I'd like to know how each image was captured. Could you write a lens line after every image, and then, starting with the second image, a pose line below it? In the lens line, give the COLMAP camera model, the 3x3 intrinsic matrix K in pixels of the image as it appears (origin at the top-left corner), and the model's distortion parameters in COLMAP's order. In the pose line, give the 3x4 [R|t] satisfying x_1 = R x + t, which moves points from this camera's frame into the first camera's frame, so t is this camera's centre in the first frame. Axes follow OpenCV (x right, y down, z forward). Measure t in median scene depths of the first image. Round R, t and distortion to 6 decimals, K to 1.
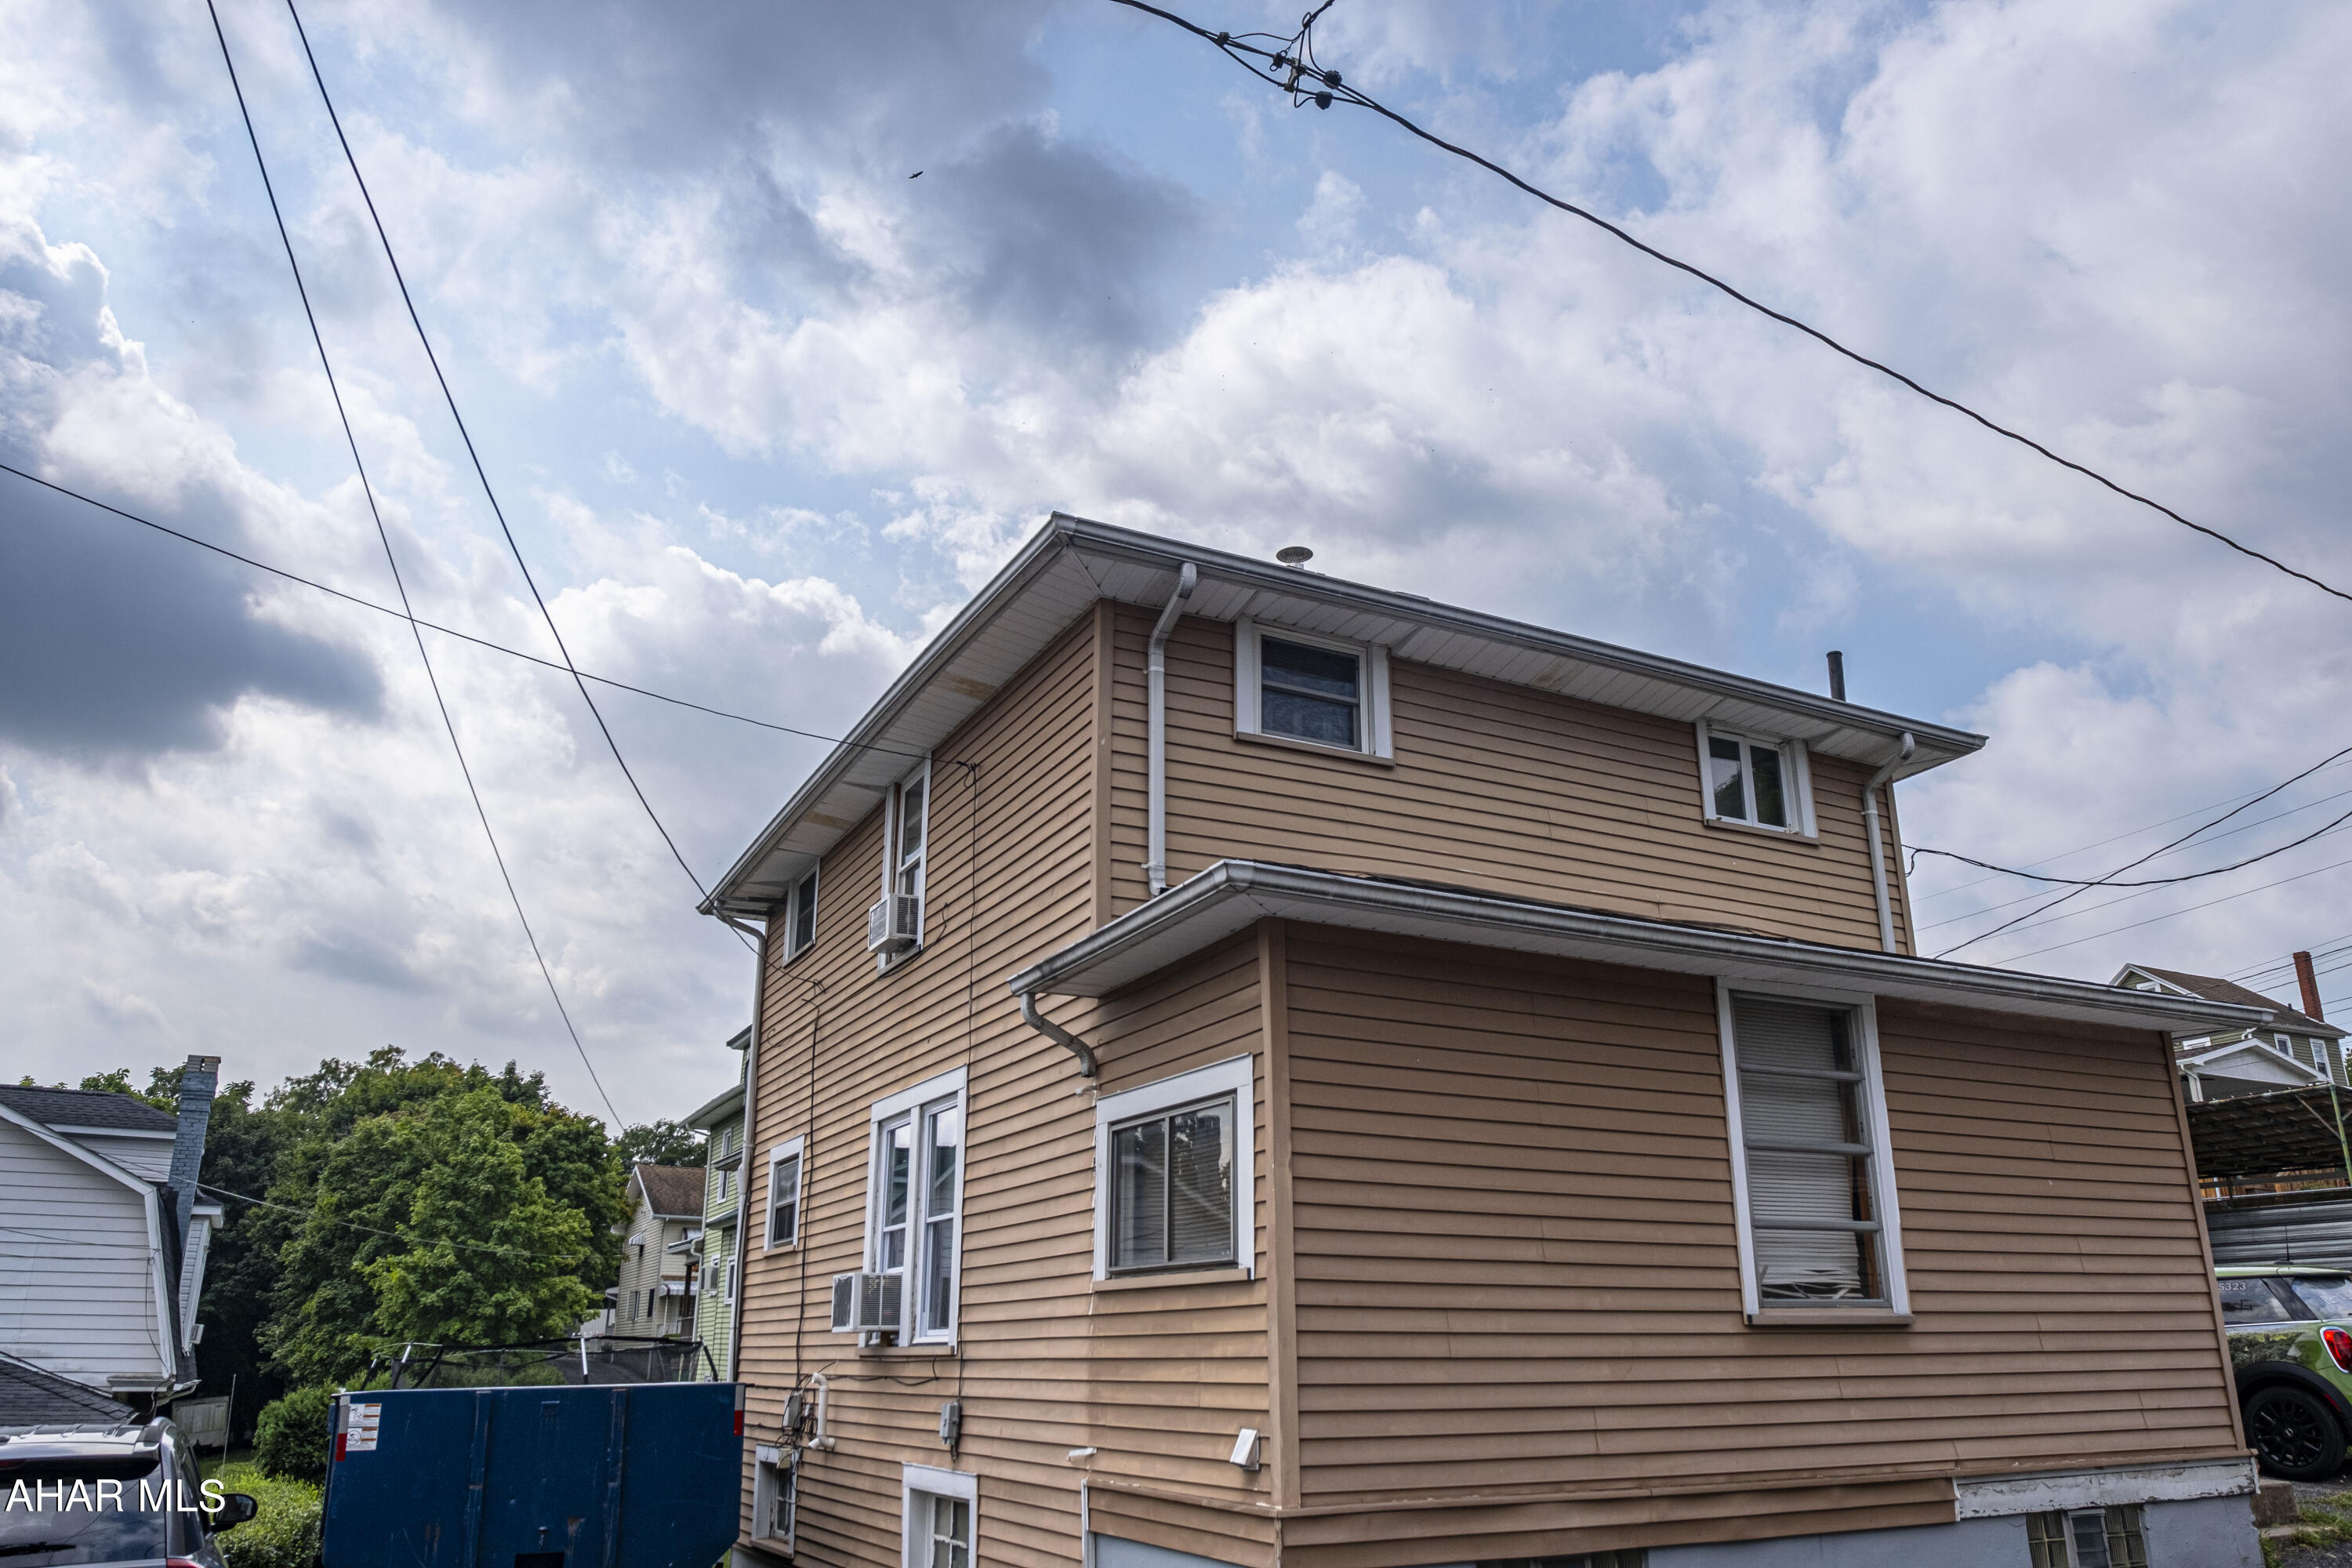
lens RADIAL K [[1692.4, 0, 1180.6], [0, 1692.4, 831.9], [0, 0, 1]] dist [-0.090498, 0.067412]
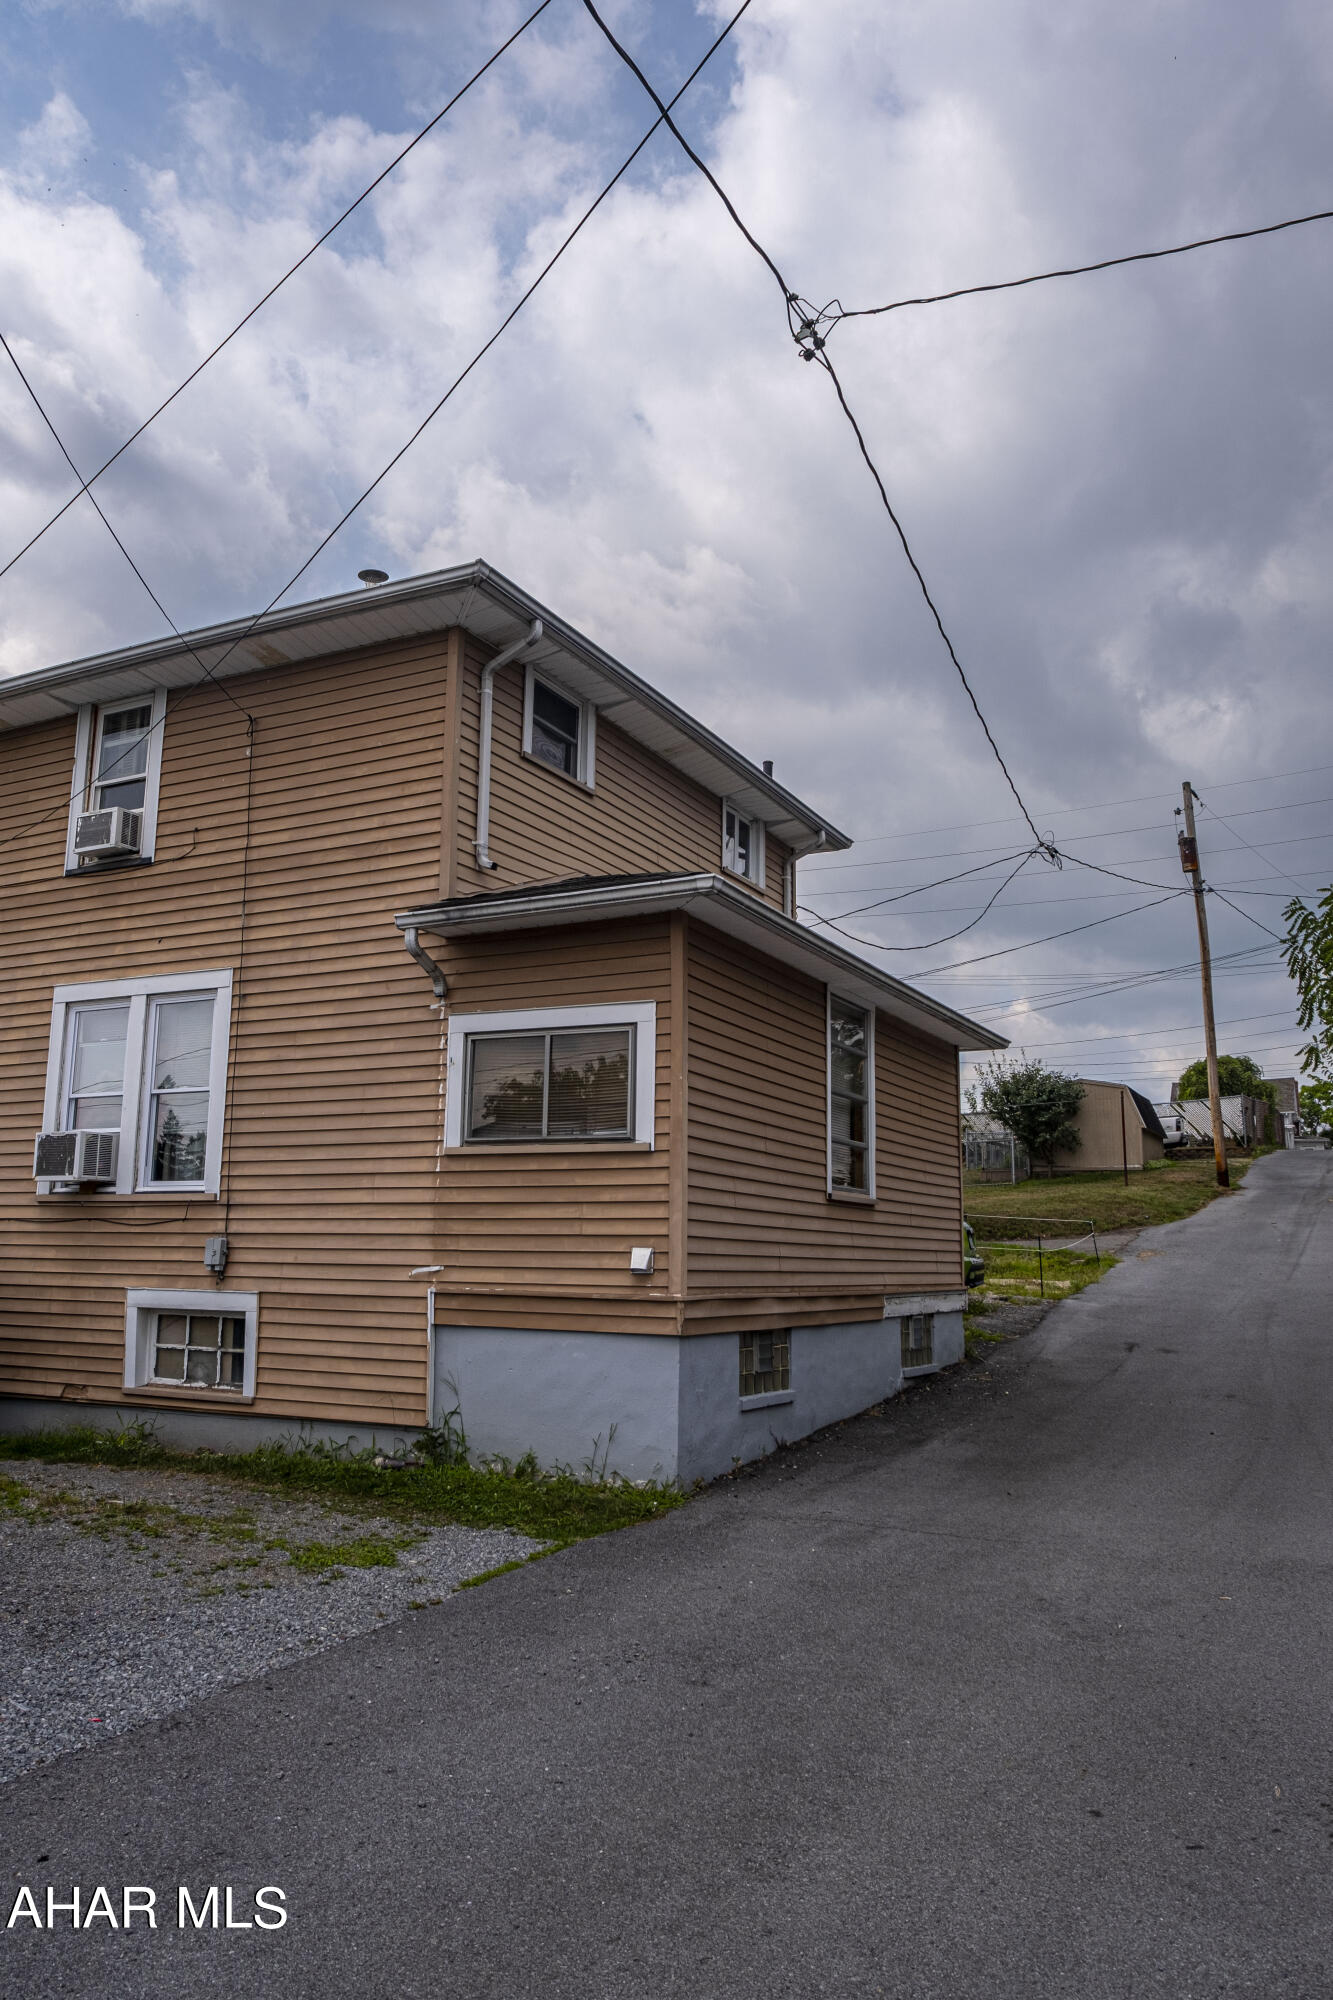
lens RADIAL K [[1439.2, 0, 737.2], [0, 1439.2, 1042.5], [0, 0, 1]] dist [-0.090498, 0.067412]
pose [[0.800906, 0.101703, 0.590090, -0.520480], [-0.193167, 0.976667, 0.093849, 0.029159], [-0.566777, -0.189150, 0.801864, -0.040813]]
